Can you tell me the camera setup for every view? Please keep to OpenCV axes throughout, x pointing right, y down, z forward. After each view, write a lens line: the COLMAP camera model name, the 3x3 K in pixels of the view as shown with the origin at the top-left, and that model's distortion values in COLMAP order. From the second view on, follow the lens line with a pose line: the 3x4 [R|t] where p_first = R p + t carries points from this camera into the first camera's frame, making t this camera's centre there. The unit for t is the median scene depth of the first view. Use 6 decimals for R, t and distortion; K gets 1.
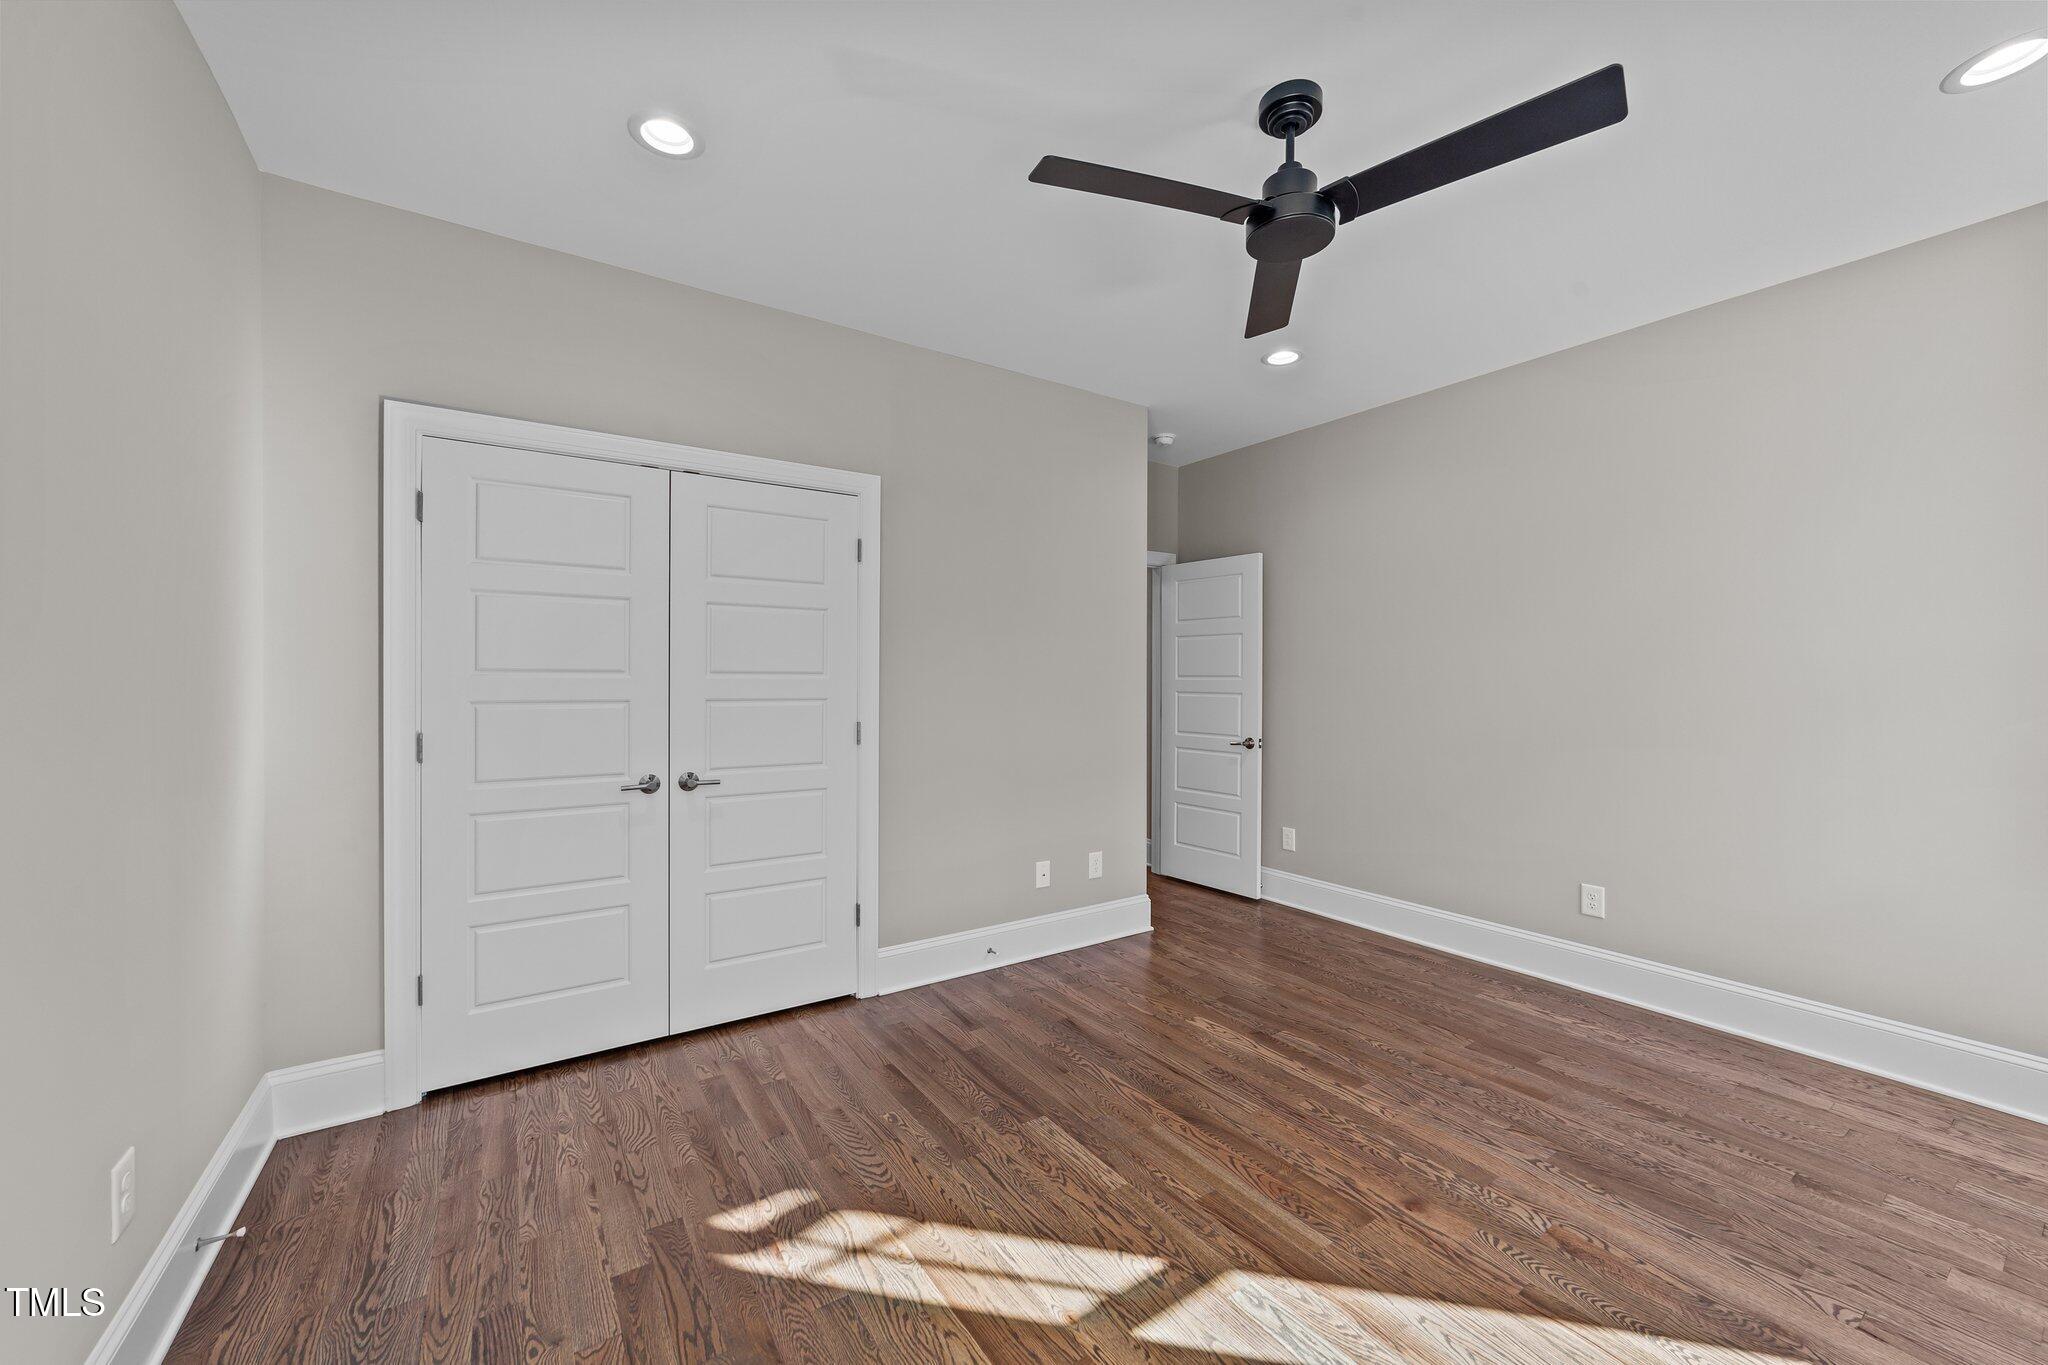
lens RADIAL K [[783.3, 0, 1031.3], [0, 783.3, 681.4], [0, 0, 1]] dist [-0.014905, 0.006256]
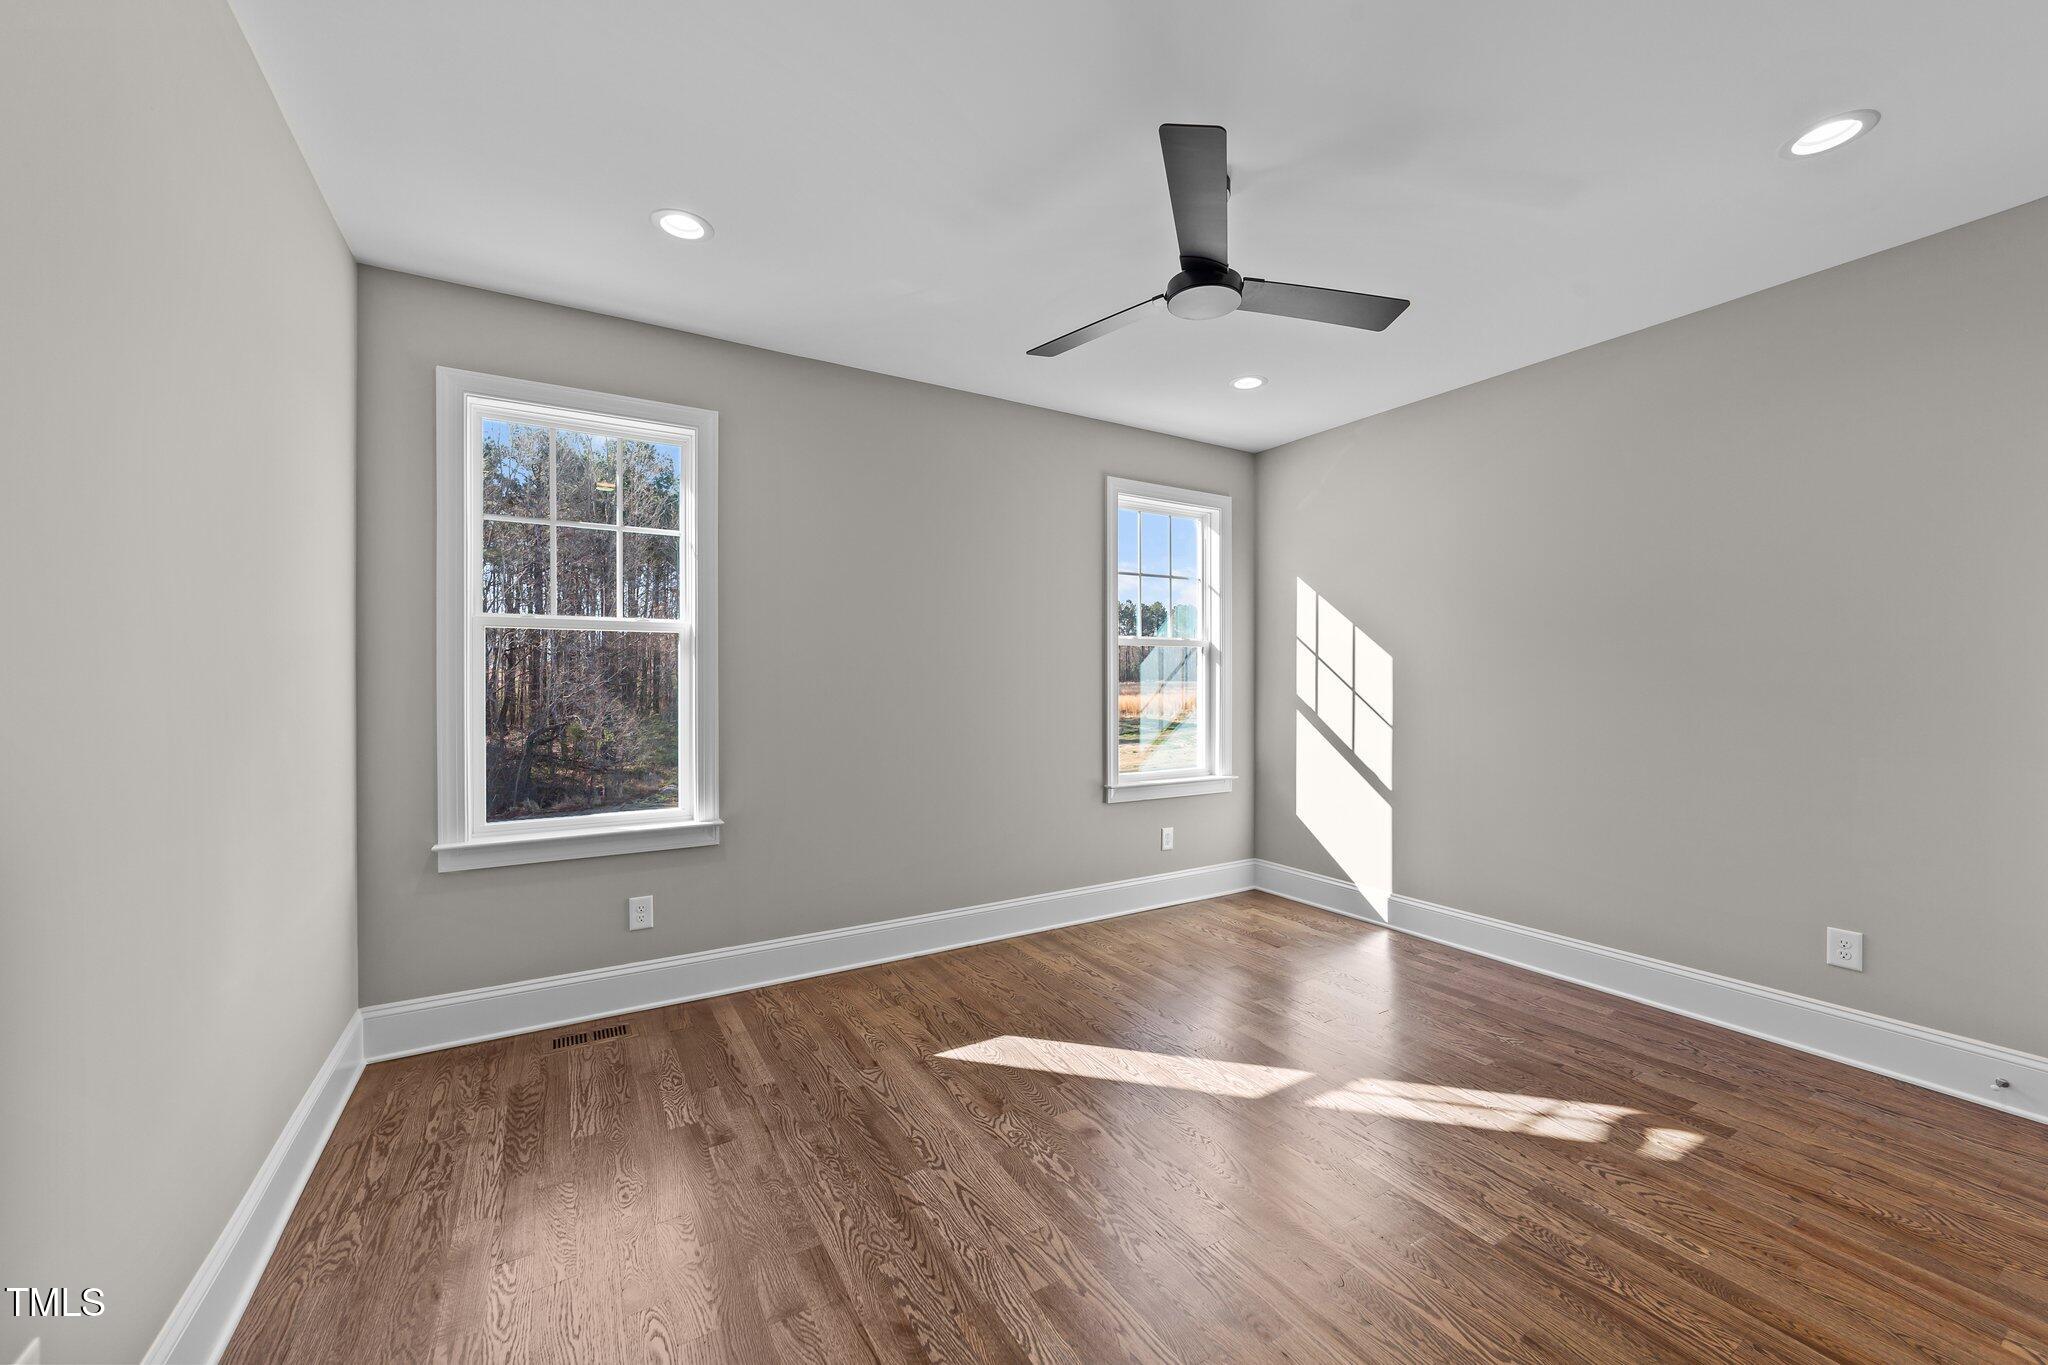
lens RADIAL K [[783.3, 0, 1031.3], [0, 783.3, 681.4], [0, 0, 1]] dist [-0.014905, 0.006256]
pose [[-0.998916, 0.001141, 0.046537, 0.575832], [0.001195, 0.999999, 0.001141, -0.000706], [-0.046535, 0.001196, -0.998916, 2.359464]]
